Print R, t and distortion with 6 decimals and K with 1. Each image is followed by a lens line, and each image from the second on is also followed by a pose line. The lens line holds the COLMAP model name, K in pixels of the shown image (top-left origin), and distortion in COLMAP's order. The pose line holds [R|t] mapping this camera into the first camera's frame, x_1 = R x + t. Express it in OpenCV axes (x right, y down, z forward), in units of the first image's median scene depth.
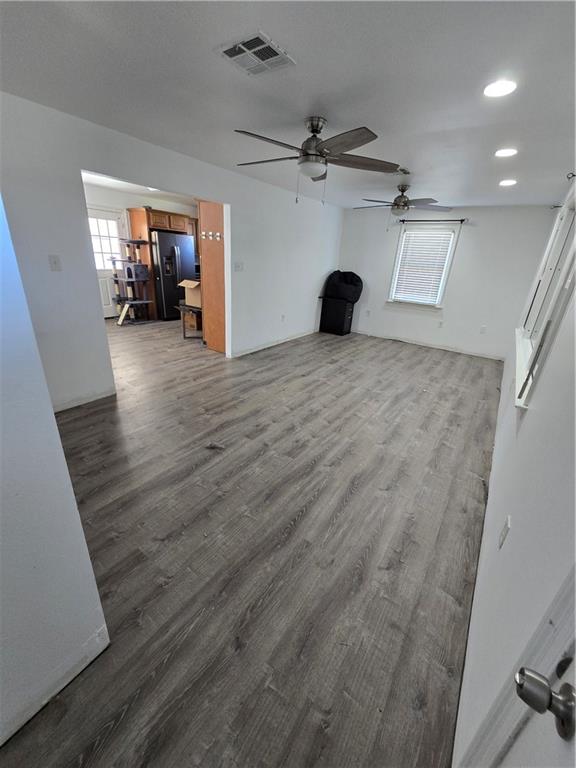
lens RADIAL K [[313.8, 0, 287.7], [0, 313.8, 381.6], [0, 0, 1]] dist [0.000917, -0.000077]
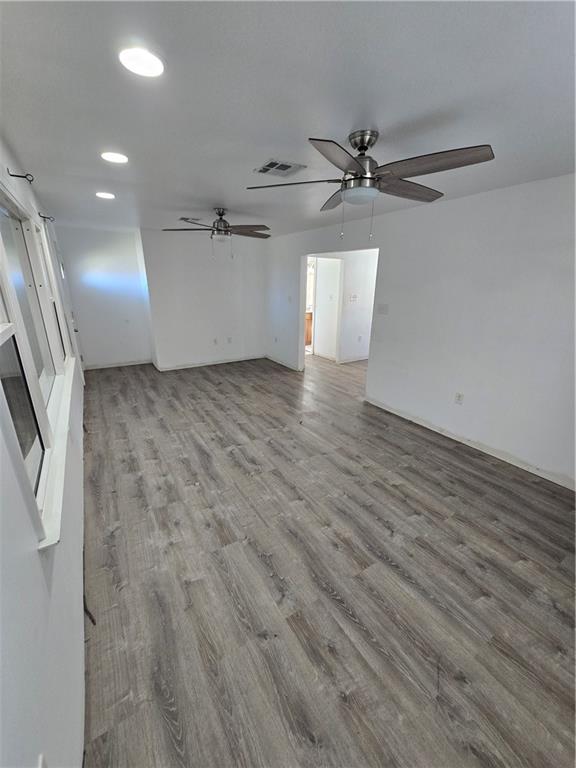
lens RADIAL K [[313.8, 0, 286.6], [0, 313.8, 385.7], [0, 0, 1]] dist [0.000917, -0.000077]
pose [[-0.405269, 0.227994, -0.885311, 1.007440], [-0.372755, 0.843036, 0.387742, -0.528383], [0.834752, 0.487144, -0.256670, 1.379699]]
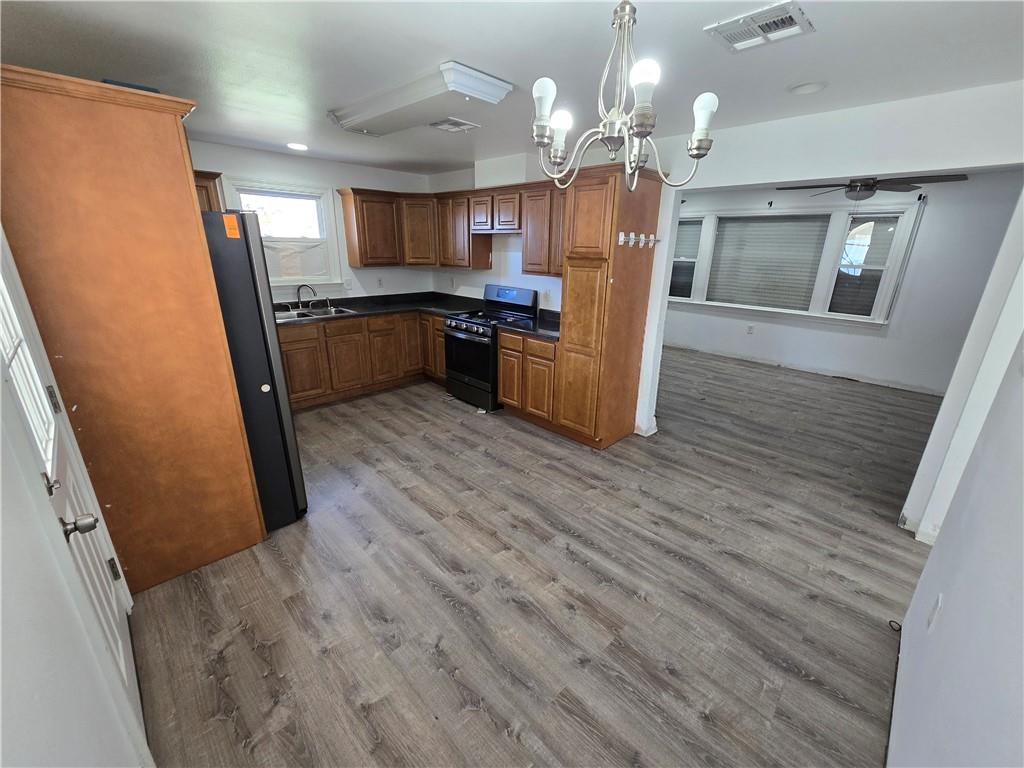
lens RADIAL K [[418.4, 0, 513.3], [0, 418.4, 384.9], [0, 0, 1]] dist [0.000917, -0.000077]
pose [[0.188330, -0.369693, 0.909867, -1.260730], [0.365204, 0.886372, 0.284554, -0.652022], [-0.911678, 0.278697, 0.301944, 1.306935]]
